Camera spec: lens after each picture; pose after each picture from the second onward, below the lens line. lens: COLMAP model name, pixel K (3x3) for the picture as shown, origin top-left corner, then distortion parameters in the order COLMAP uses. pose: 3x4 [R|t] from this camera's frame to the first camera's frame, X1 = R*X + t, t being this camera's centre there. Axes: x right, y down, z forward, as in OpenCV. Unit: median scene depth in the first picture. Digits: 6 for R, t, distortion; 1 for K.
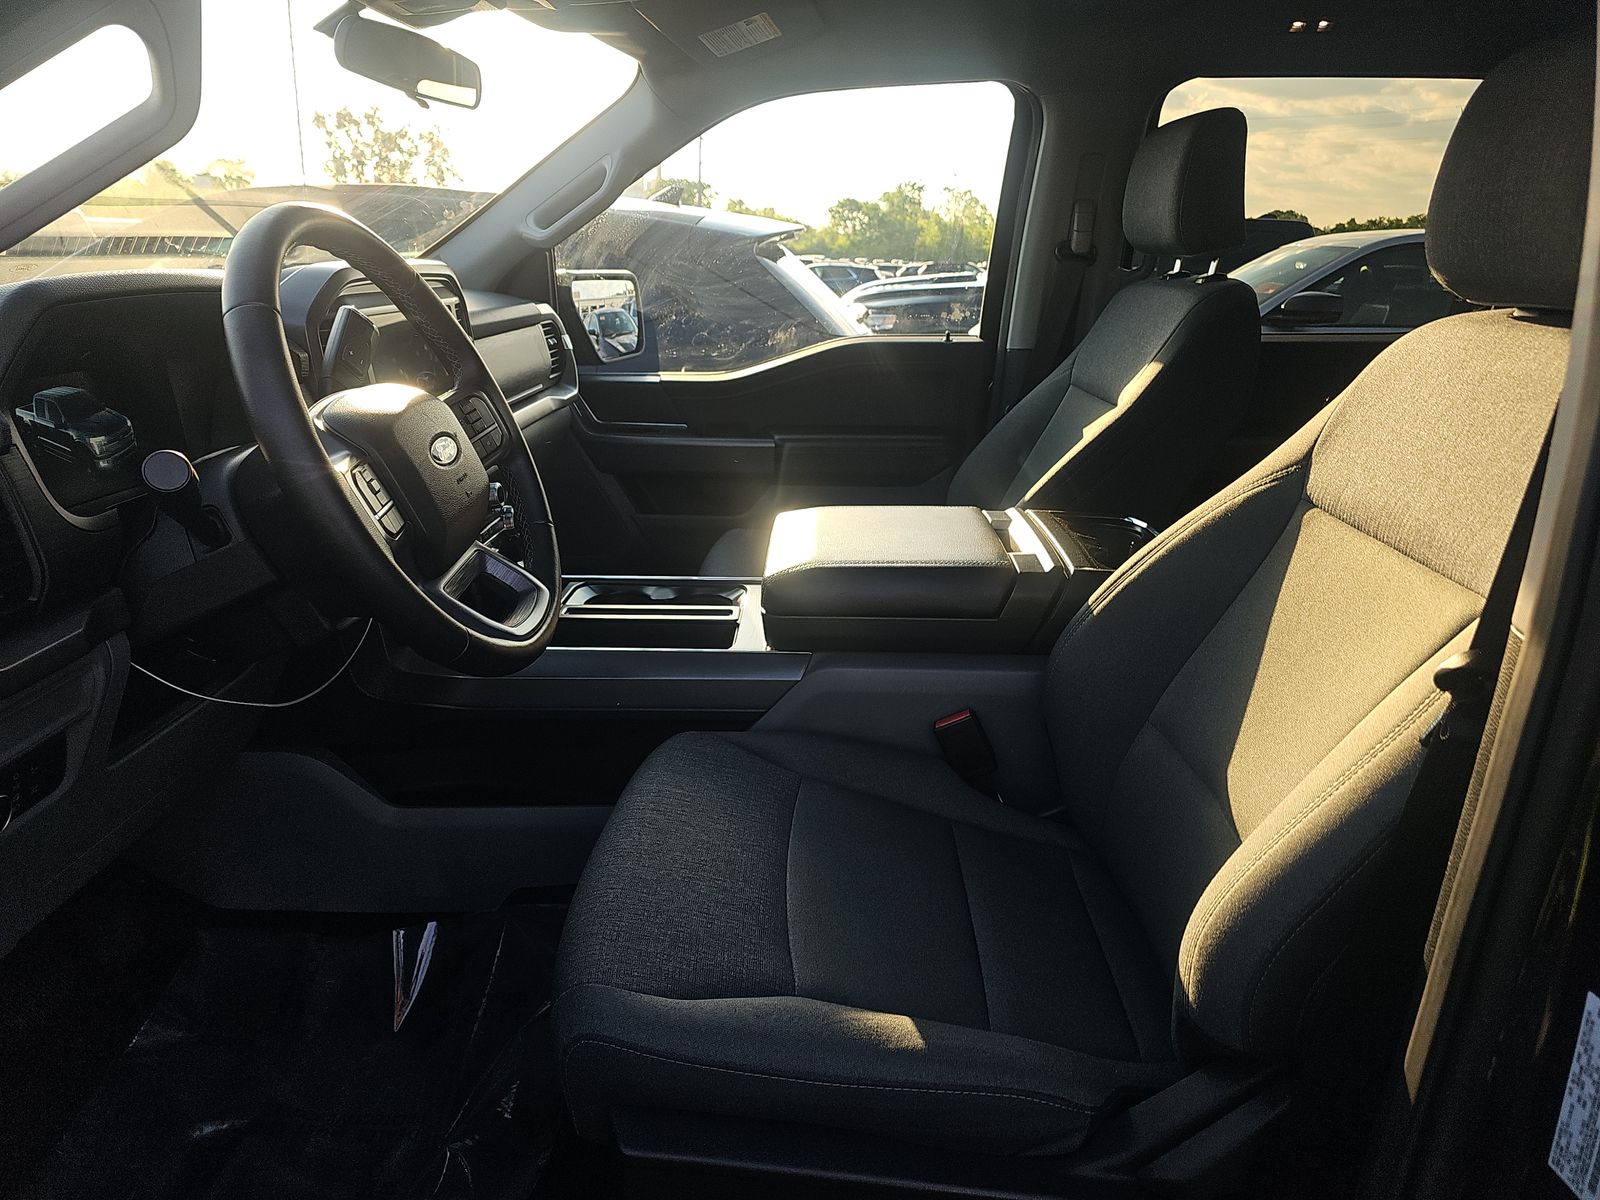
lens RADIAL K [[1086.9, 0, 795.8], [0, 1086.9, 607.0], [0, 0, 1]] dist [0.070943, -0.077987]
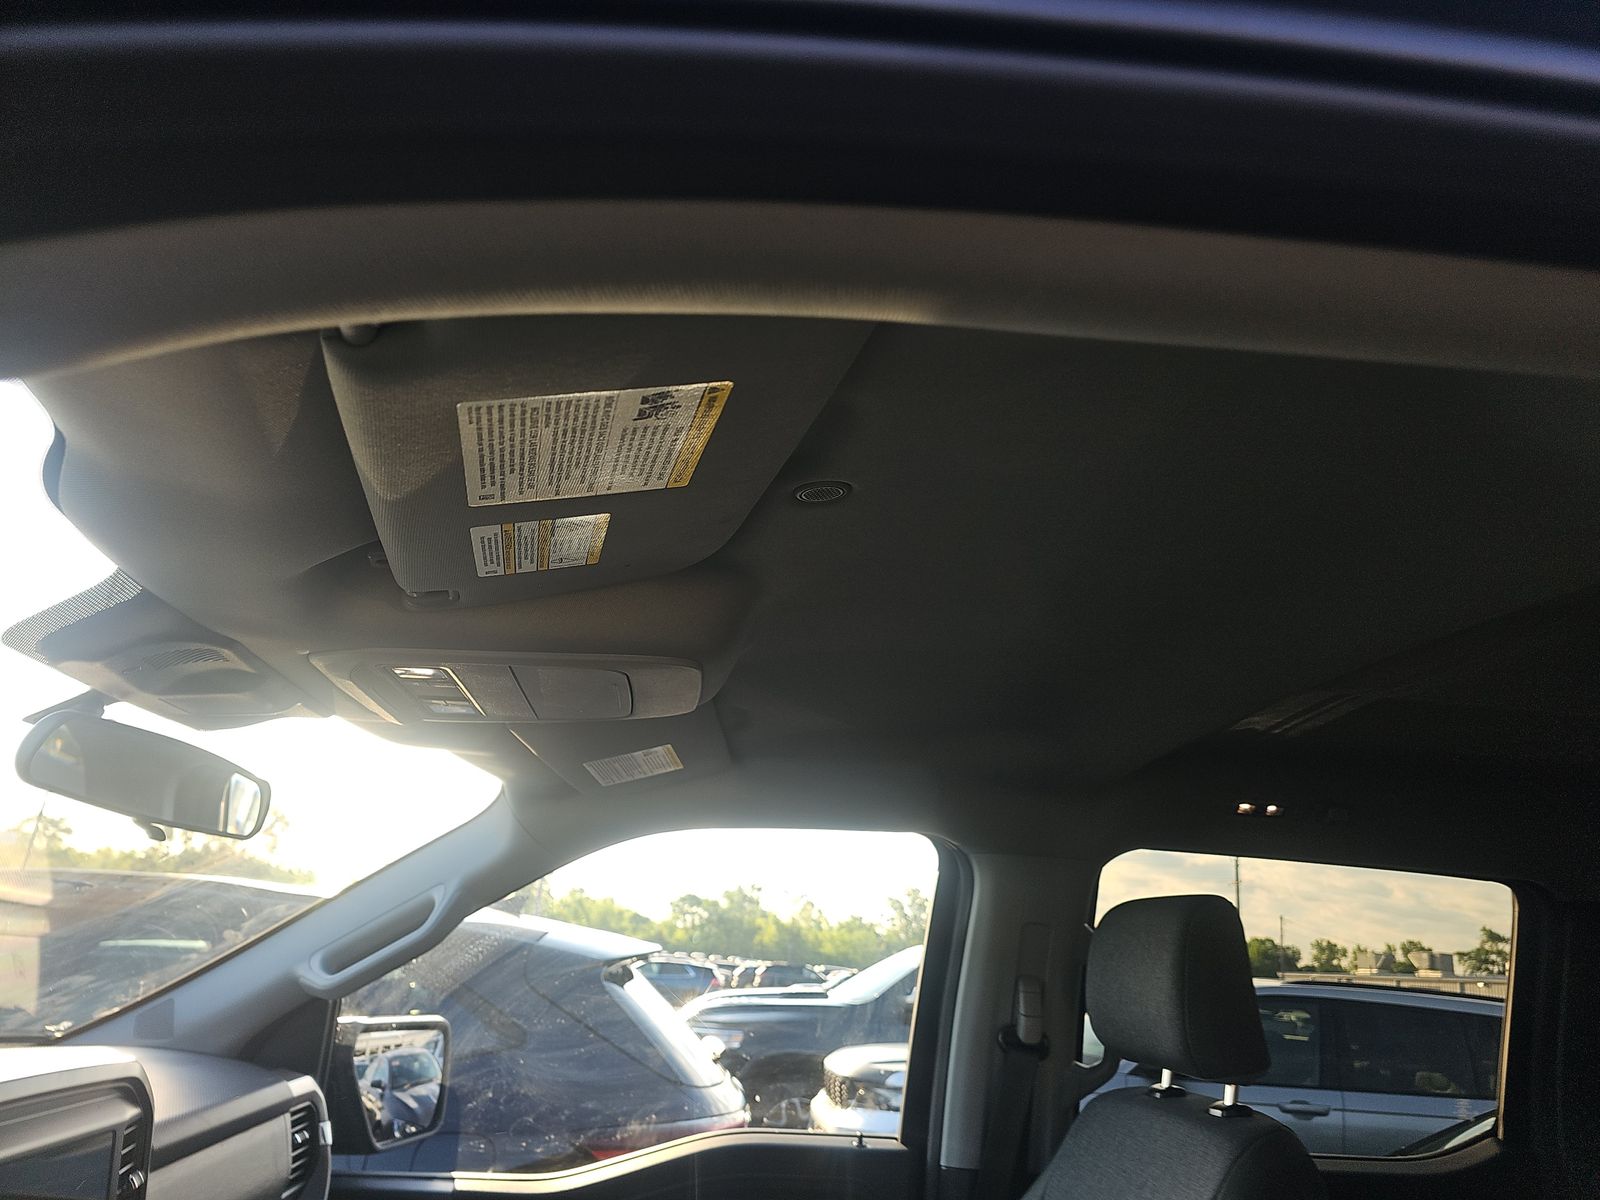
lens RADIAL K [[1086.9, 0, 795.8], [0, 1086.9, 607.0], [0, 0, 1]] dist [0.070943, -0.077987]
pose [[0.987722, 0.101313, 0.118913, -0.022644], [-0.014540, 0.817507, -0.575735, -0.082235], [-0.155541, 0.566937, 0.808943, 0.140966]]
